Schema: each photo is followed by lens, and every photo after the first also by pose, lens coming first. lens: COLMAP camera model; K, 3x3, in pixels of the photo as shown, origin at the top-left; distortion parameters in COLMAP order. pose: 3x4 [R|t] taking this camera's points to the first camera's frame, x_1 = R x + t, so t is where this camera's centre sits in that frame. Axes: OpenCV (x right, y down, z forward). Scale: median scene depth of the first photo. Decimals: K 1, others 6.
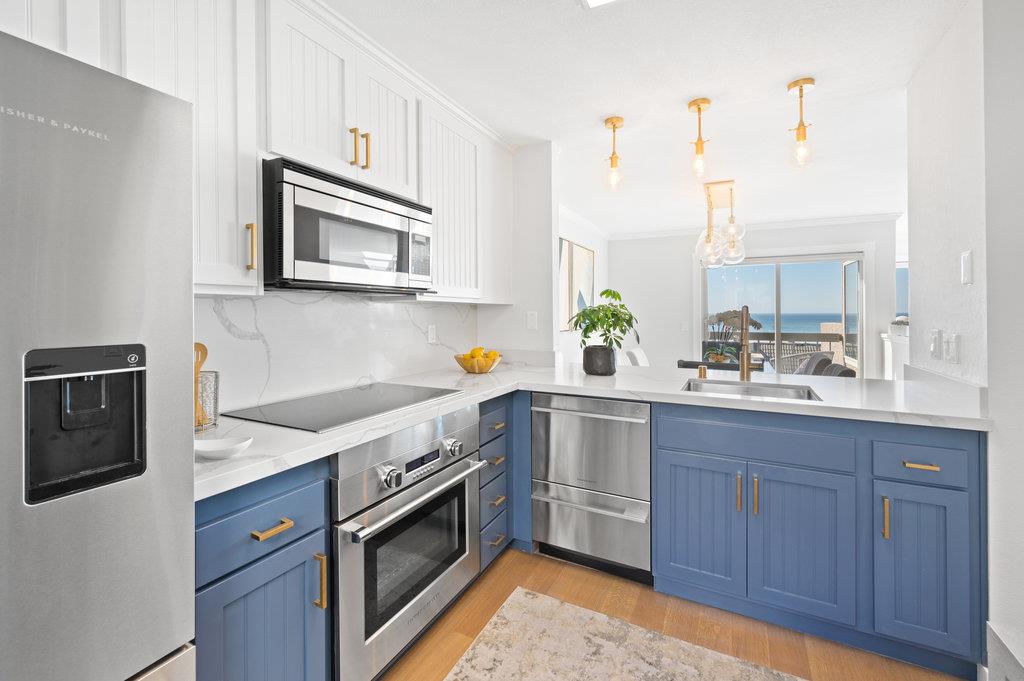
lens RADIAL K [[433.7, 0, 511.9], [0, 433.7, 312.2], [0, 0, 1]] dist [-0.000250, 0.000194]
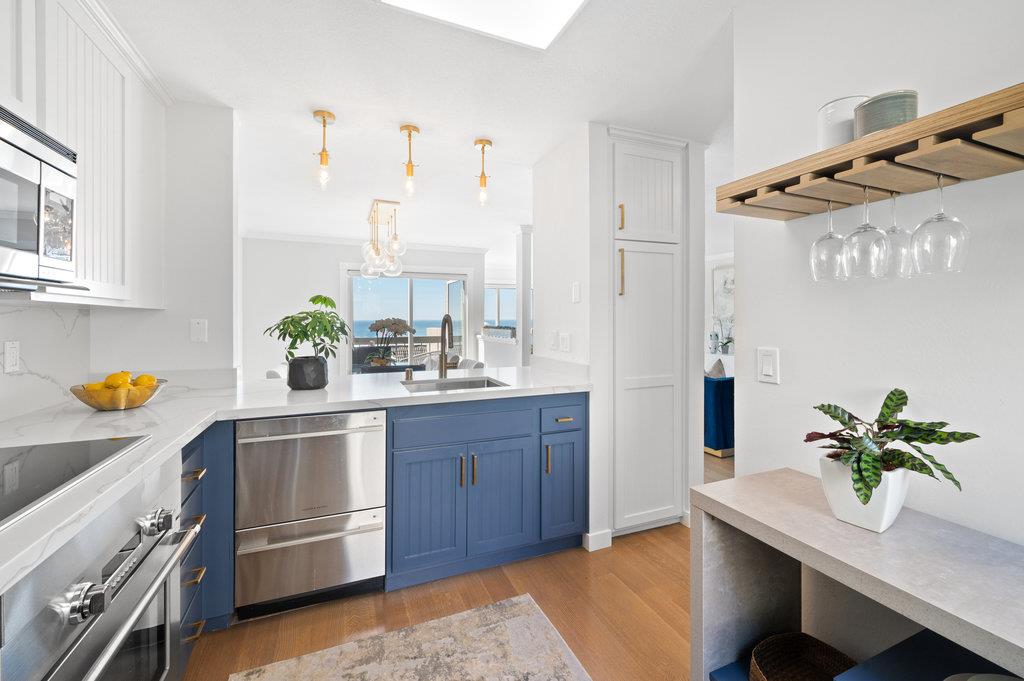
lens RADIAL K [[421.6, 0, 511.9], [0, 421.6, 316.5], [0, 0, 1]] dist [0.000396, -0.000027]
pose [[0.644970, 0.004875, 0.764192, -0.211365], [0.000198, 0.999979, -0.006545, -0.001081], [-0.764208, 0.004372, 0.644955, 0.113926]]
